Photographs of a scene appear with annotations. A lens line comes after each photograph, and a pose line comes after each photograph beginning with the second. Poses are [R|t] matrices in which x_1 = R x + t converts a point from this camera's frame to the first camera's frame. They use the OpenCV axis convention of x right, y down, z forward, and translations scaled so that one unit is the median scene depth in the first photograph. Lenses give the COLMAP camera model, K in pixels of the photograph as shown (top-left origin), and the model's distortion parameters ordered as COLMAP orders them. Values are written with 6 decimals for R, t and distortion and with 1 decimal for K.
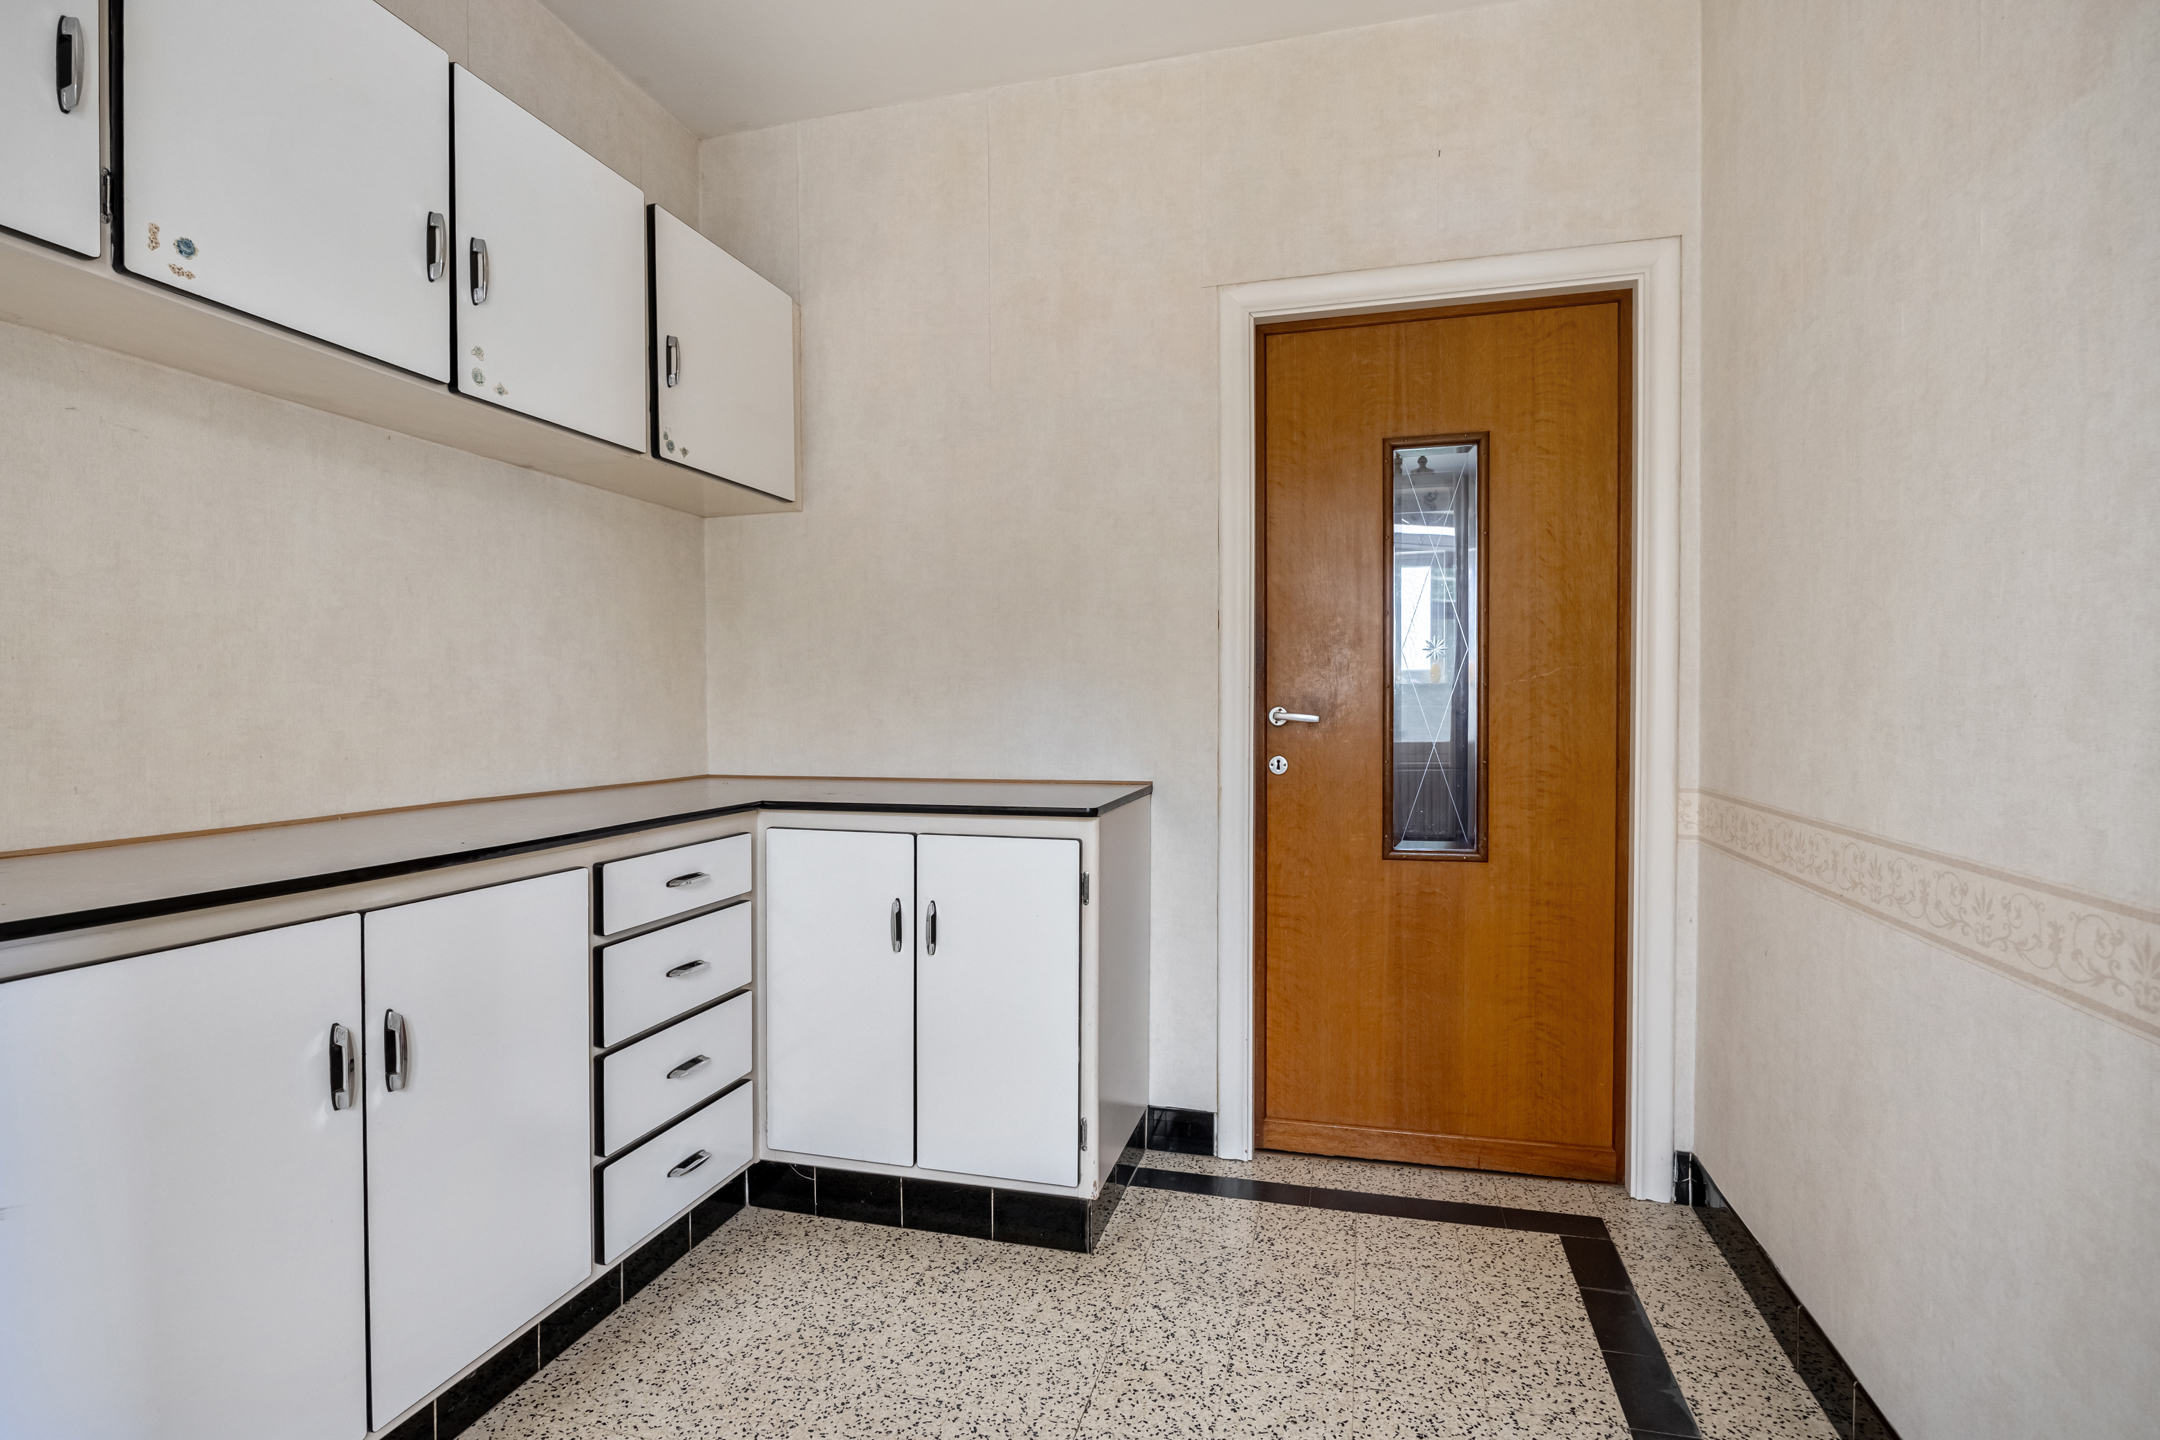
lens RADIAL K [[1133.6, 0, 1080.0], [0, 1133.6, 720.0], [0, 0, 1]] dist [-0.003451, -0.000210]
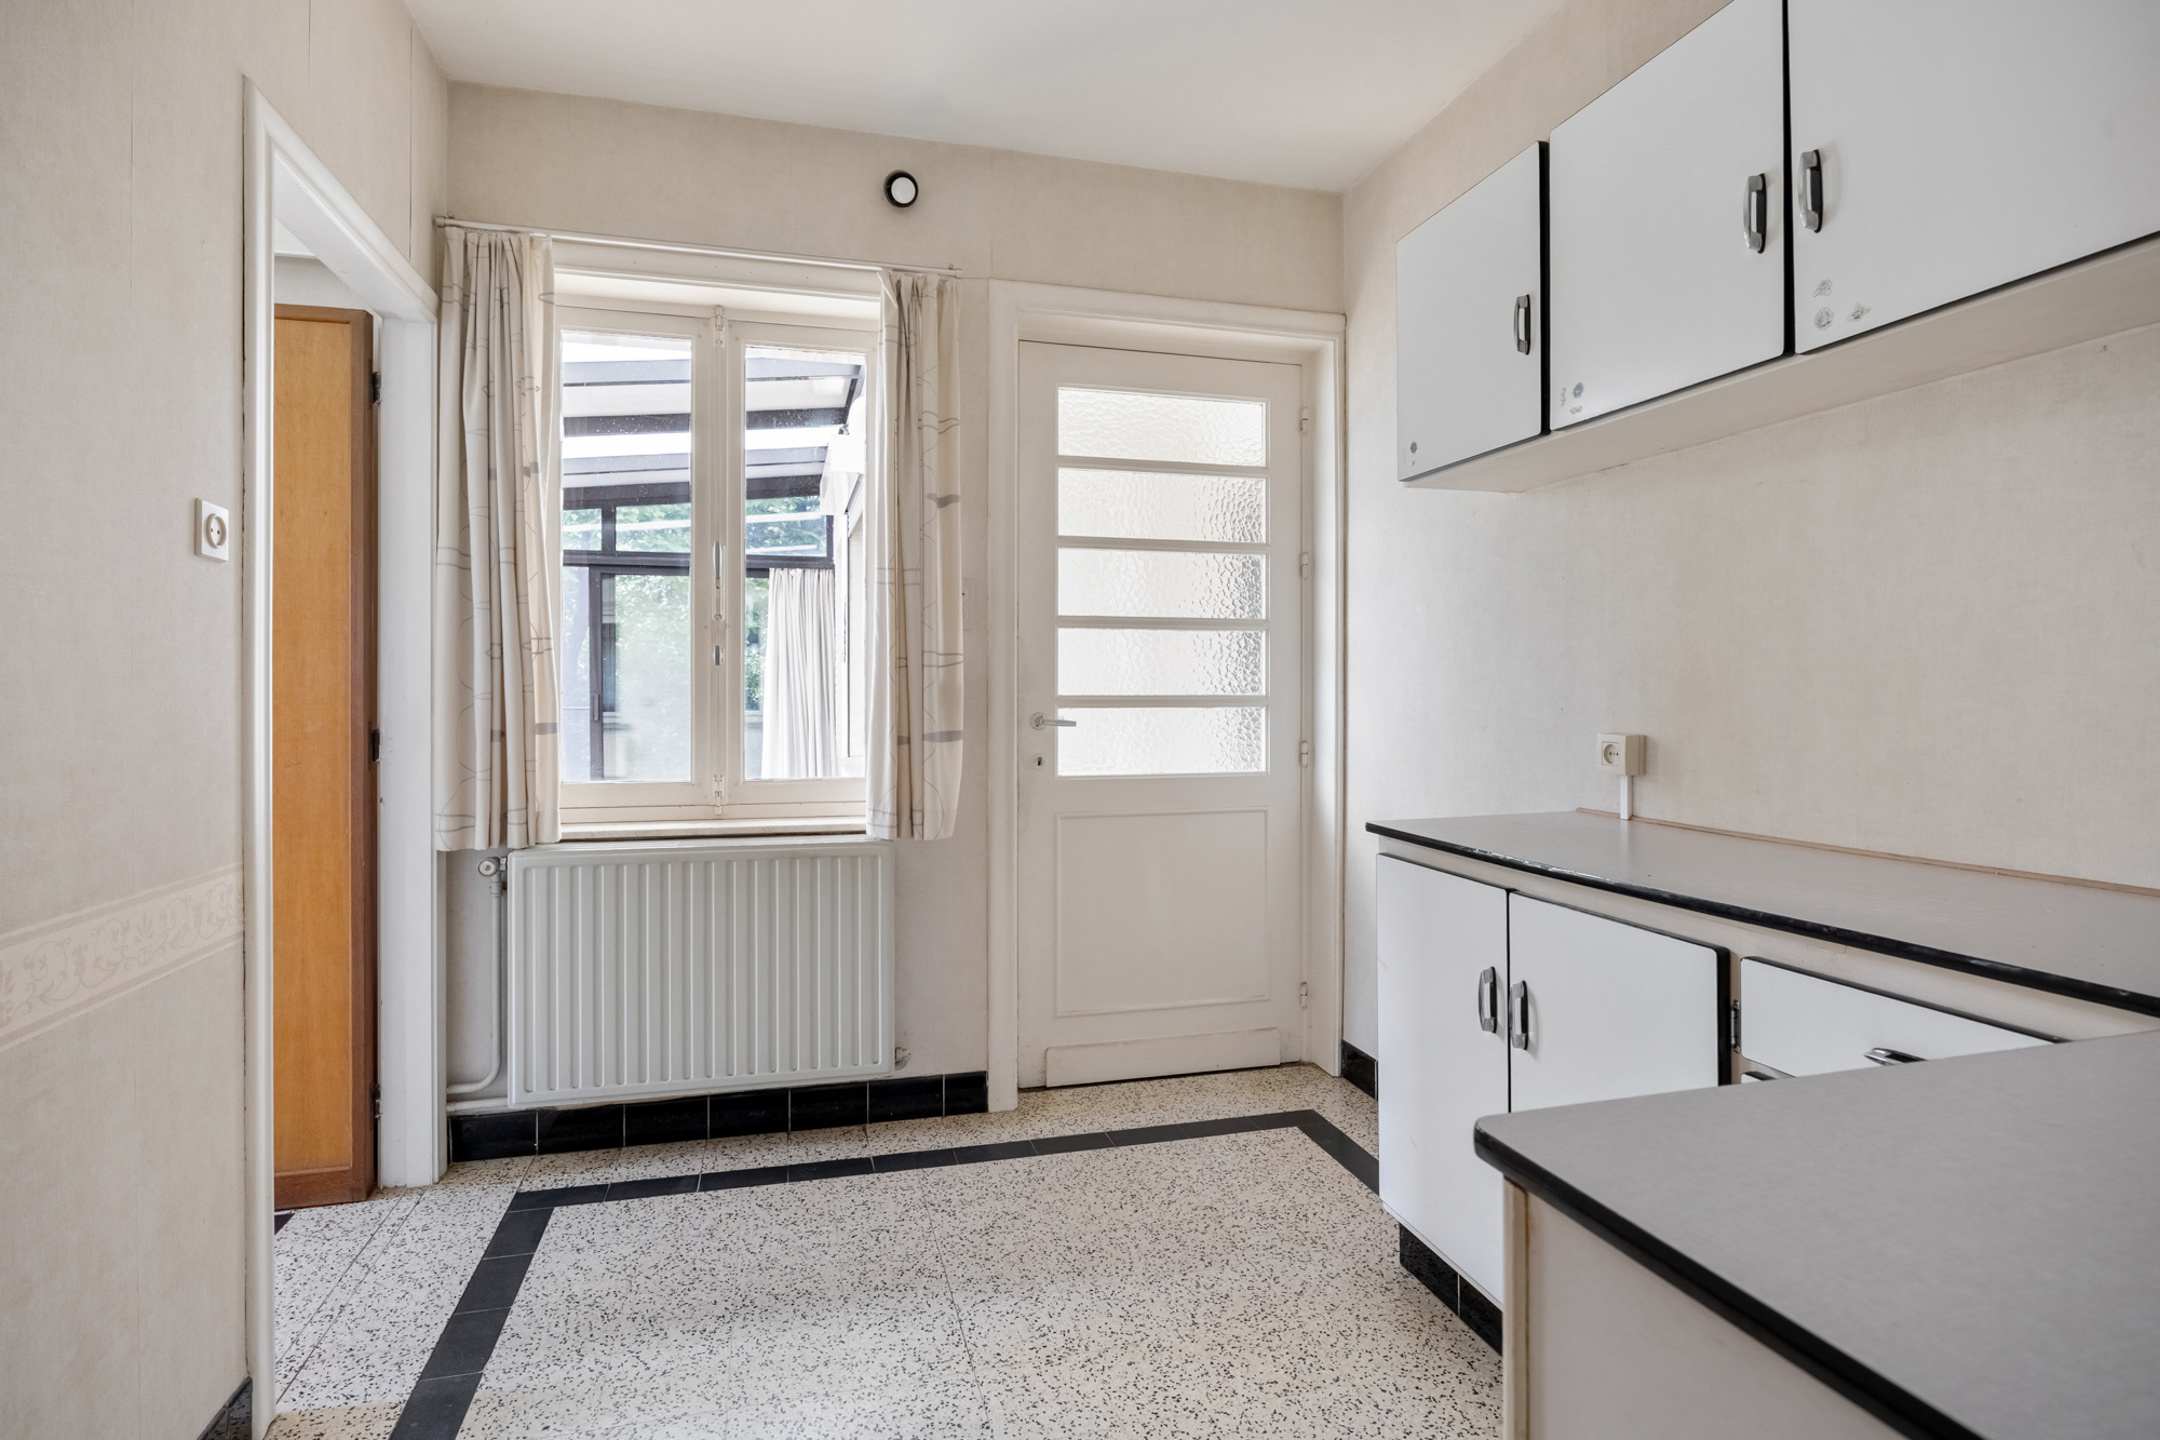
lens RADIAL K [[1133.6, 0, 1080.0], [0, 1133.6, 720.0], [0, 0, 1]] dist [-0.003451, -0.000210]
pose [[-0.849388, 0.014116, -0.527580, 0.356424], [0.002879, 0.999751, 0.022114, -0.041797], [0.527761, 0.017265, -0.849217, 1.481883]]
